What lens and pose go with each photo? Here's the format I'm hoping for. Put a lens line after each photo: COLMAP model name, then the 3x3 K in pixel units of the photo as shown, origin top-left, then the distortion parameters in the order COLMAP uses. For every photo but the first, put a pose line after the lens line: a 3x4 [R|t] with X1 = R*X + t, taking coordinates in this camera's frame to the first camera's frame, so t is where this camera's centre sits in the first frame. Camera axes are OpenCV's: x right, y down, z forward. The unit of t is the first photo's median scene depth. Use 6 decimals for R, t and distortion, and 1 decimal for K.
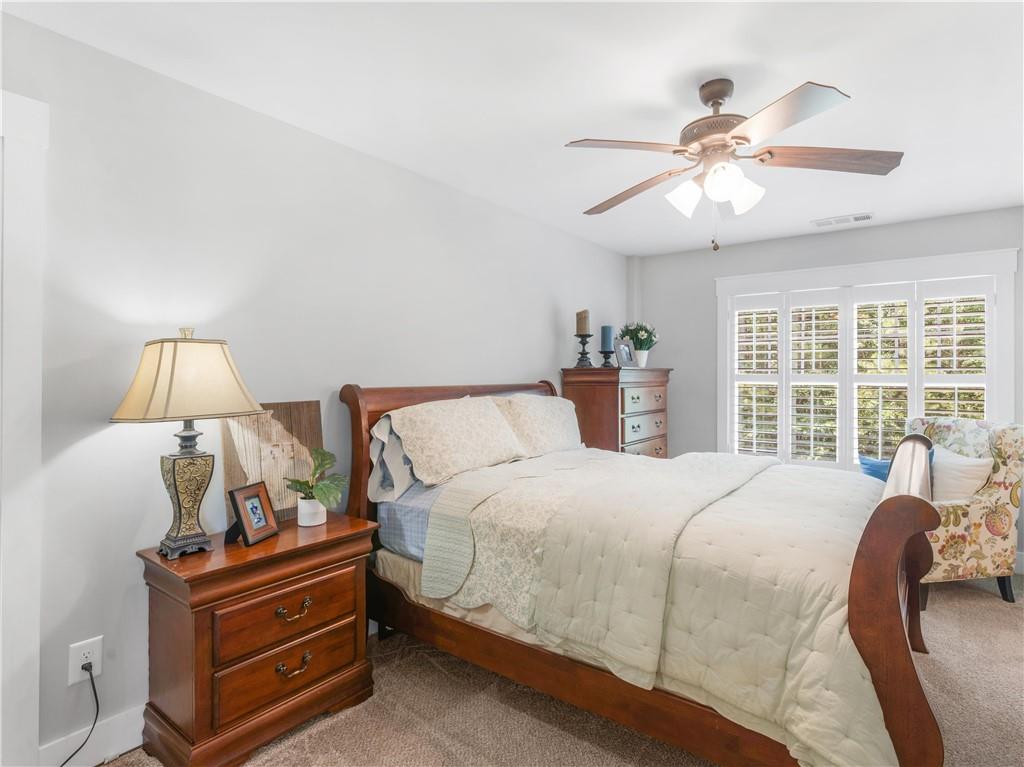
lens RADIAL K [[535.6, 0, 536.6], [0, 535.6, 375.7], [0, 0, 1]] dist [0.001059, -0.000974]
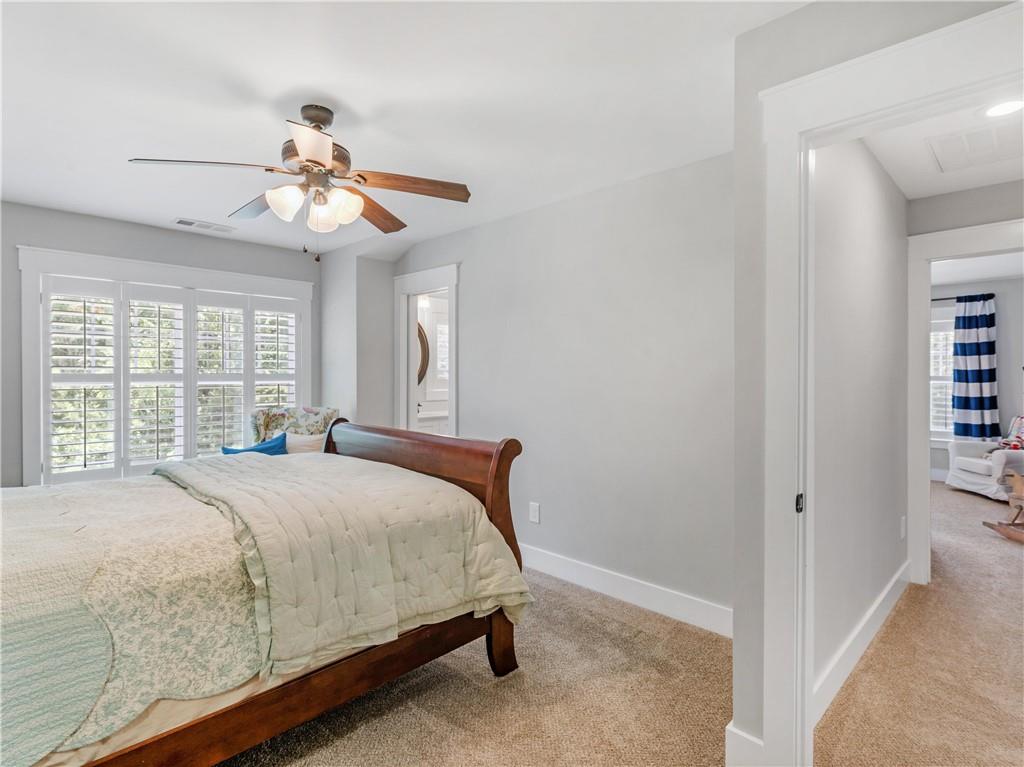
lens RADIAL K [[535.6, 0, 536.6], [0, 535.6, 375.7], [0, 0, 1]] dist [0.001059, -0.000974]
pose [[0.138156, -0.007008, 0.990386, -0.720488], [0.003370, 0.999973, 0.006606, -0.005496], [-0.990405, 0.002425, 0.138176, 0.407980]]
